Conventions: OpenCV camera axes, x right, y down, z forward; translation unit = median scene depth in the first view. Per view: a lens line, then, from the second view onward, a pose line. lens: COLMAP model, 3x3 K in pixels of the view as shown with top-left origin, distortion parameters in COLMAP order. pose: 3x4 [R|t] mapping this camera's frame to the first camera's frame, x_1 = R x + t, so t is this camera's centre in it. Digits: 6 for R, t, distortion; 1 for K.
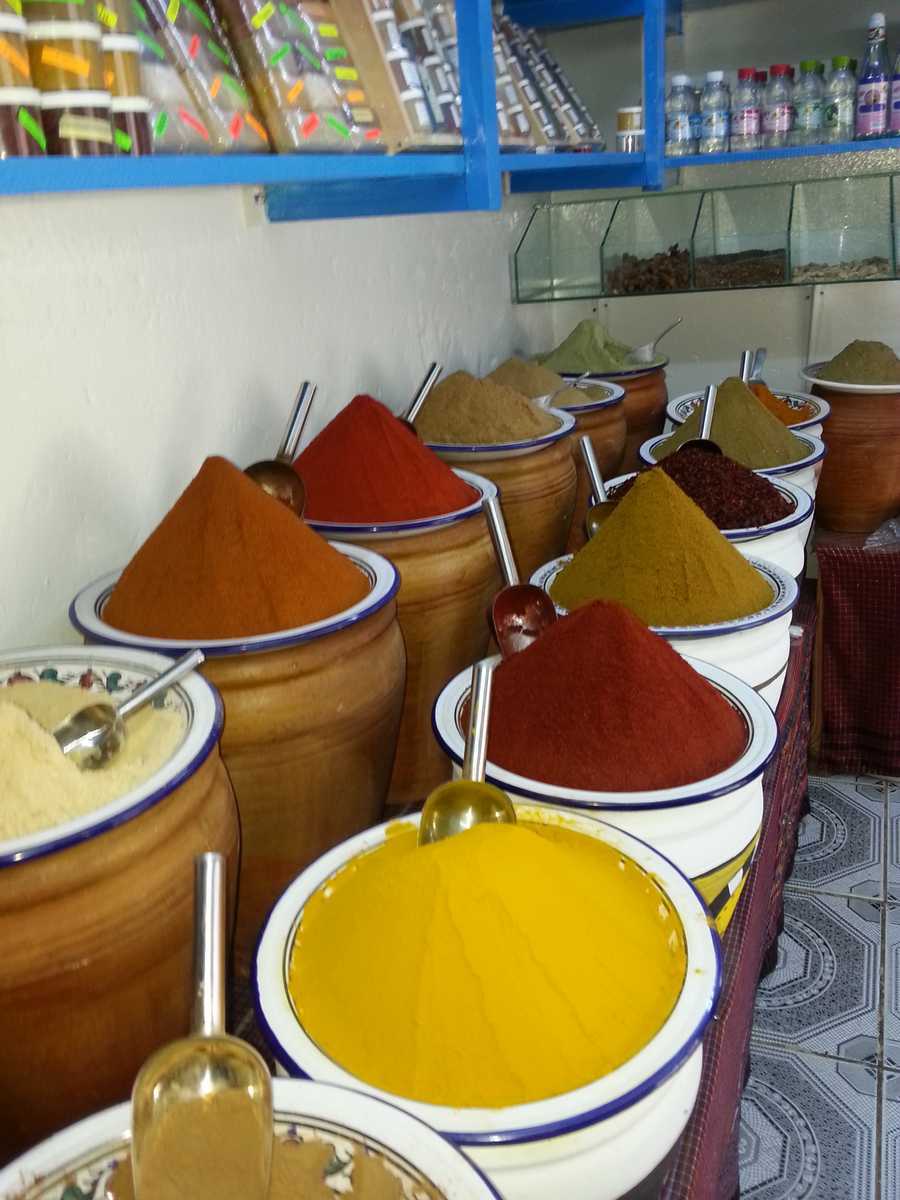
lens RADIAL K [[1028.3, 0, 450.0], [0, 1028.3, 600.0], [0, 0, 1]] dist [0.004298, -0.054164]
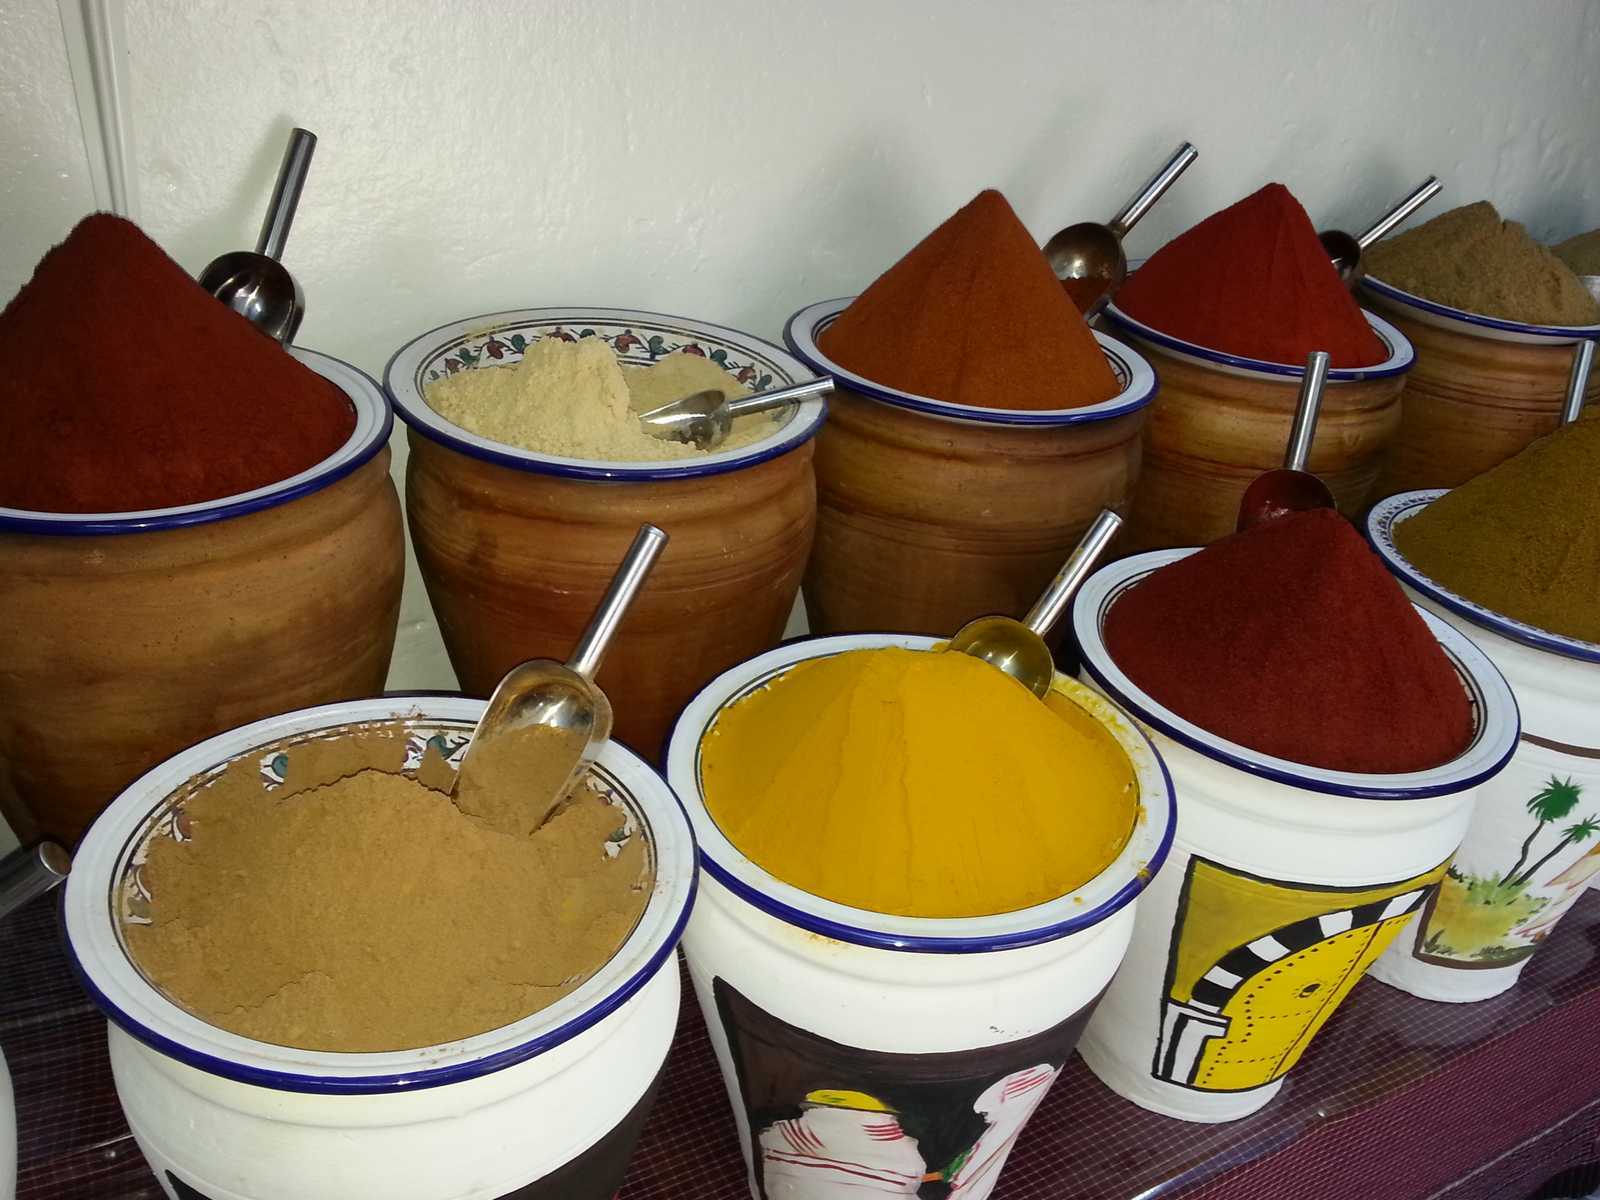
lens RADIAL K [[1371.1, 0, 800.0], [0, 1371.1, 600.0], [0, 0, 1]] dist [0.004298, -0.054164]
pose [[0.779281, 0.409007, -0.474800, 0.382154], [-0.348942, 0.912531, 0.213369, -0.020503], [0.520539, -0.000597, 0.853838, -0.065508]]
